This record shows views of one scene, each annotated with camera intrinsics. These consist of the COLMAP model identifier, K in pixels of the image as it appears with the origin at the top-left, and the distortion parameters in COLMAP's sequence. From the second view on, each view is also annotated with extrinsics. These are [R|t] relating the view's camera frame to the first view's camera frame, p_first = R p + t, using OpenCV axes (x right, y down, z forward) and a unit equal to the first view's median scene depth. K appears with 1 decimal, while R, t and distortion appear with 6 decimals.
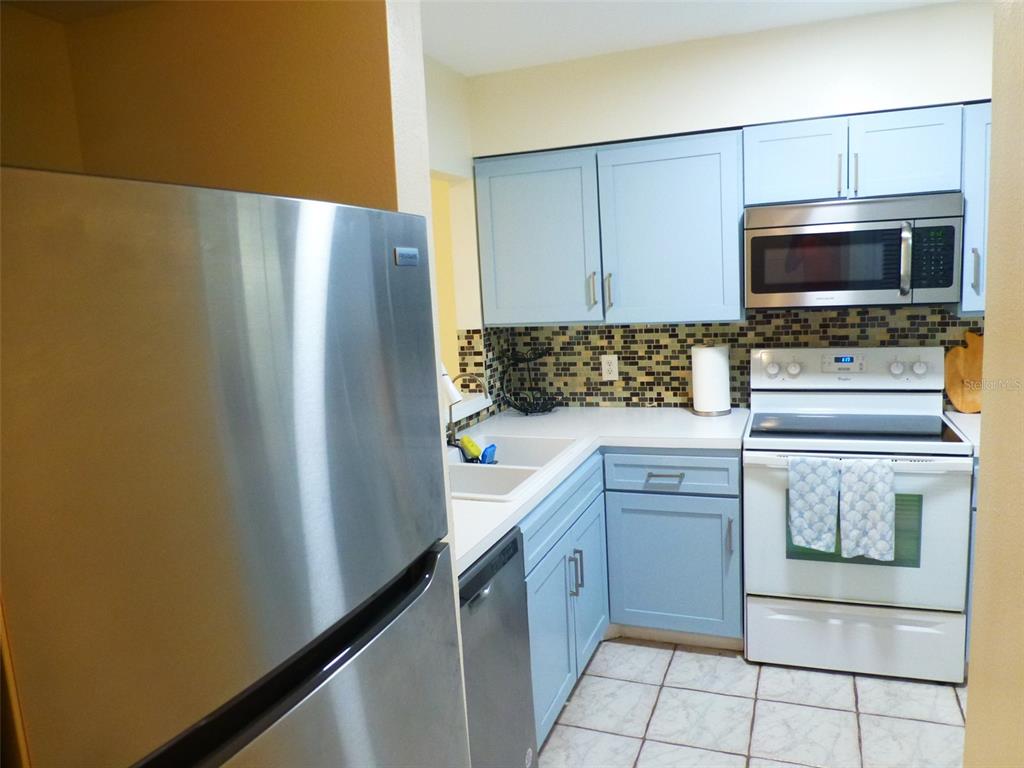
lens RADIAL K [[734.4, 0, 513.1], [0, 734.4, 382.0], [0, 0, 1]] dist [-0.017304, -0.016895]
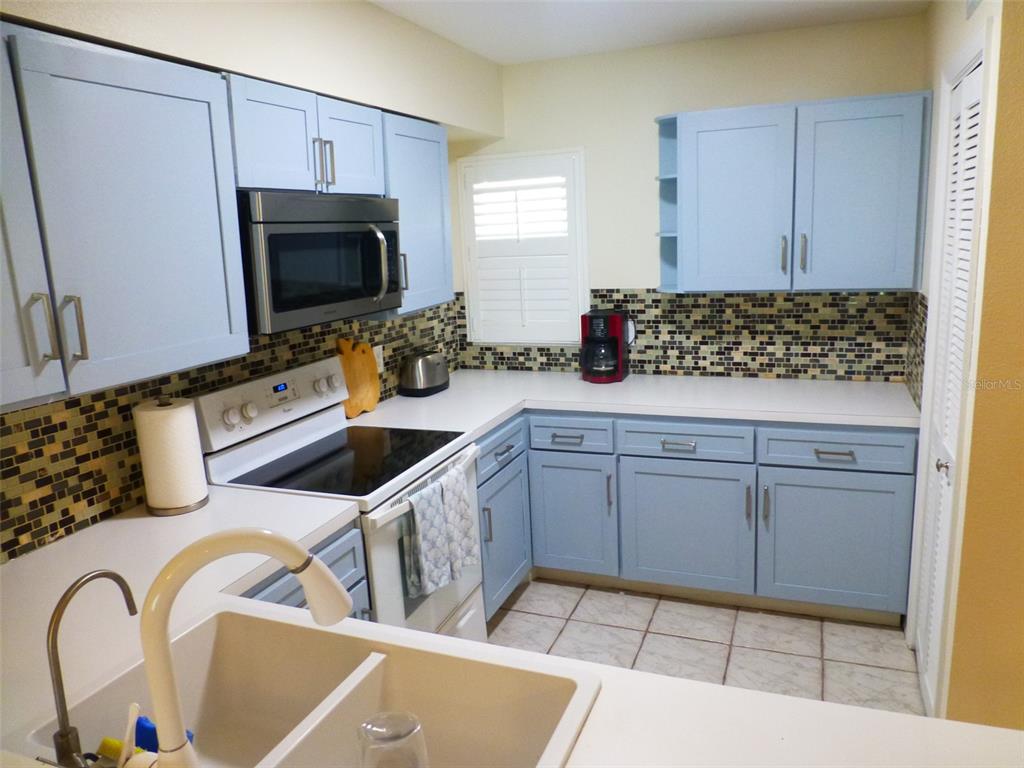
lens RADIAL K [[734.4, 0, 510.0], [0, 734.4, 383.4], [0, 0, 1]] dist [-0.017304, -0.016895]
pose [[0.032433, -0.148987, 0.988307, -0.322784], [0.192808, 0.971186, 0.140078, -0.091208], [-0.980700, 0.186011, 0.060224, 0.624683]]
